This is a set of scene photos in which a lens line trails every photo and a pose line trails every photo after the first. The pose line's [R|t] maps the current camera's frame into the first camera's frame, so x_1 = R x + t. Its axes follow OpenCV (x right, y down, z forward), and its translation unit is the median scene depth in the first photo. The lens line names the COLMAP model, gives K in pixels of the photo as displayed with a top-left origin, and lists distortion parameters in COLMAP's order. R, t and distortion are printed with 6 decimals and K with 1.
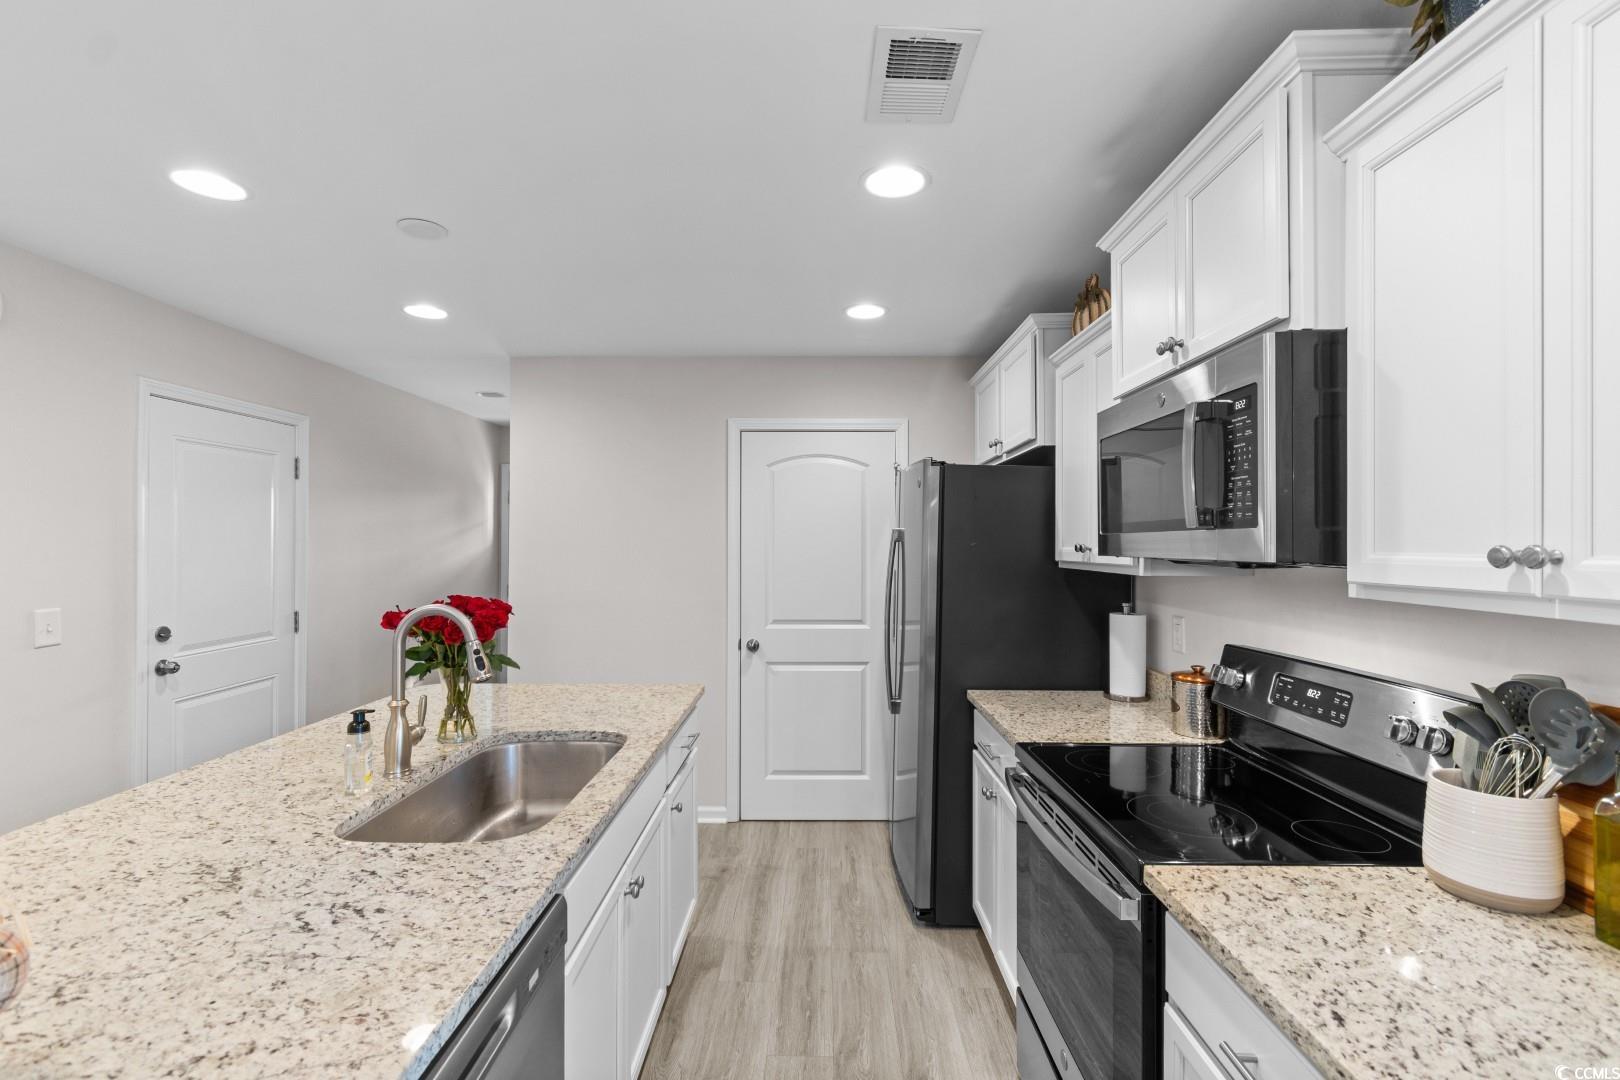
lens RADIAL K [[711.9, 0, 810.0], [0, 711.9, 540.0], [0, 0, 1]] dist [0.000956, -0.000075]
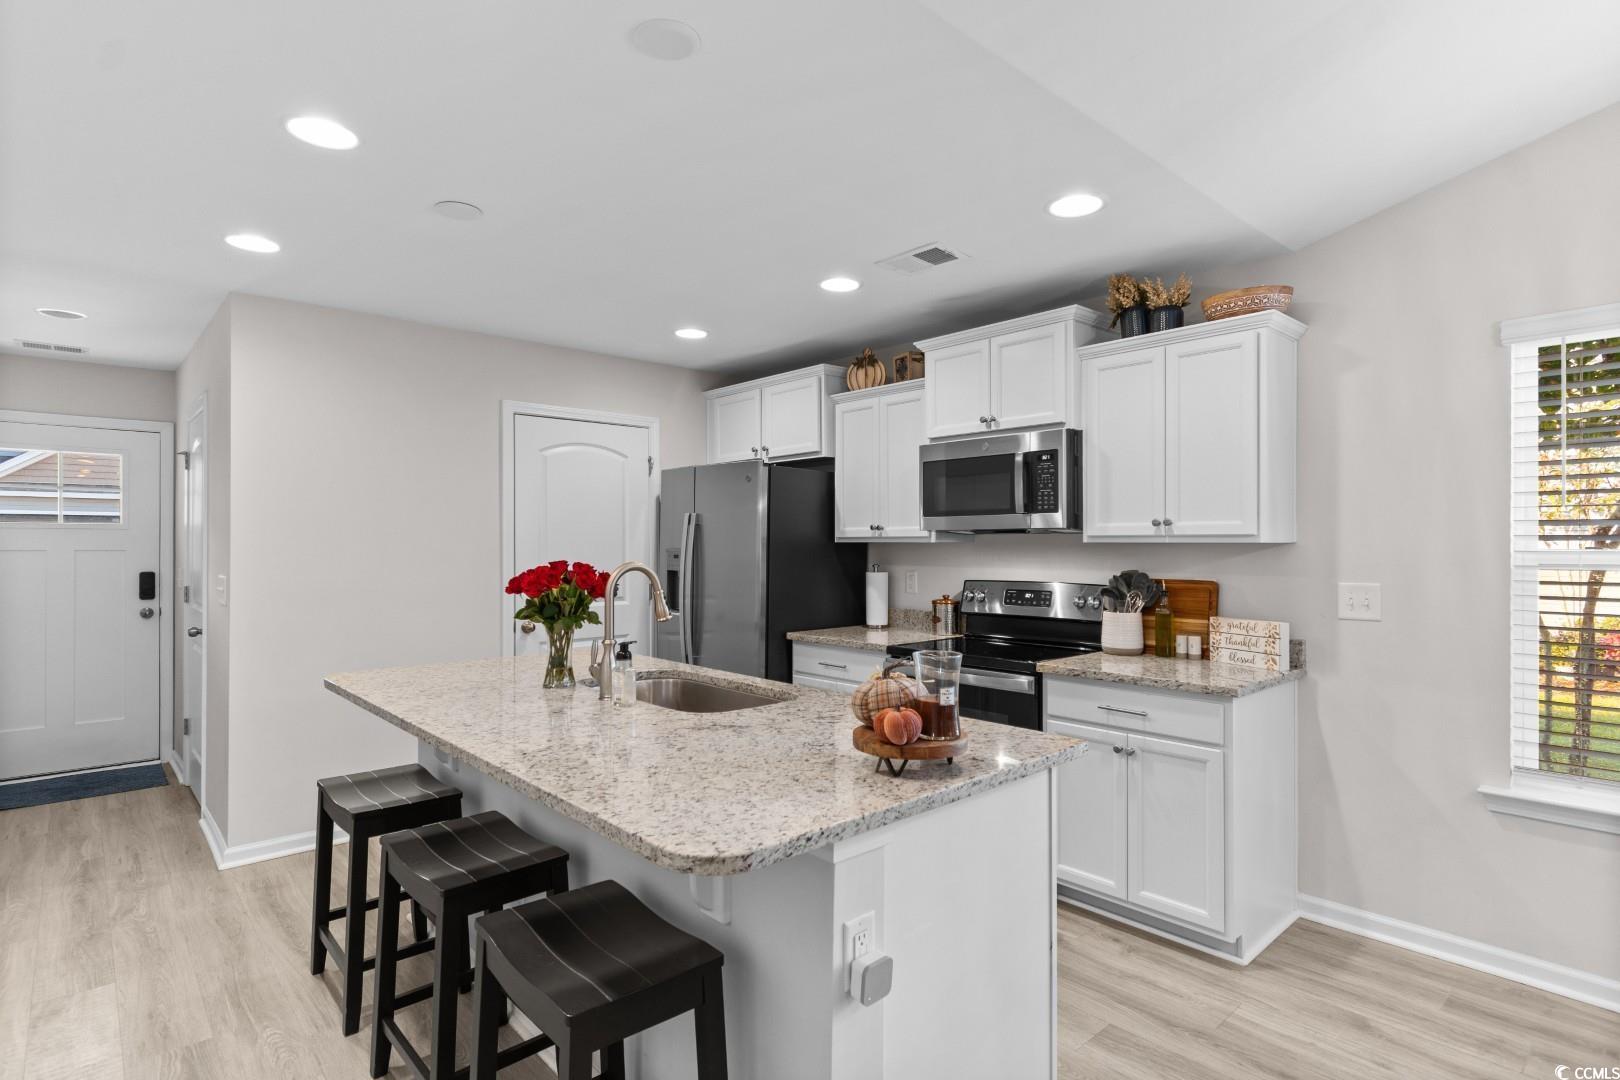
lens RADIAL K [[820.5, 0, 810.0], [0, 820.5, 540.0], [0, 0, 1]] dist [0.000094, 0.001065]
pose [[0.729433, -0.001553, 0.684050, -1.121503], [-0.000320, 0.999997, 0.002611, 0.040674], [-0.684052, -0.002123, 0.729430, -0.240974]]
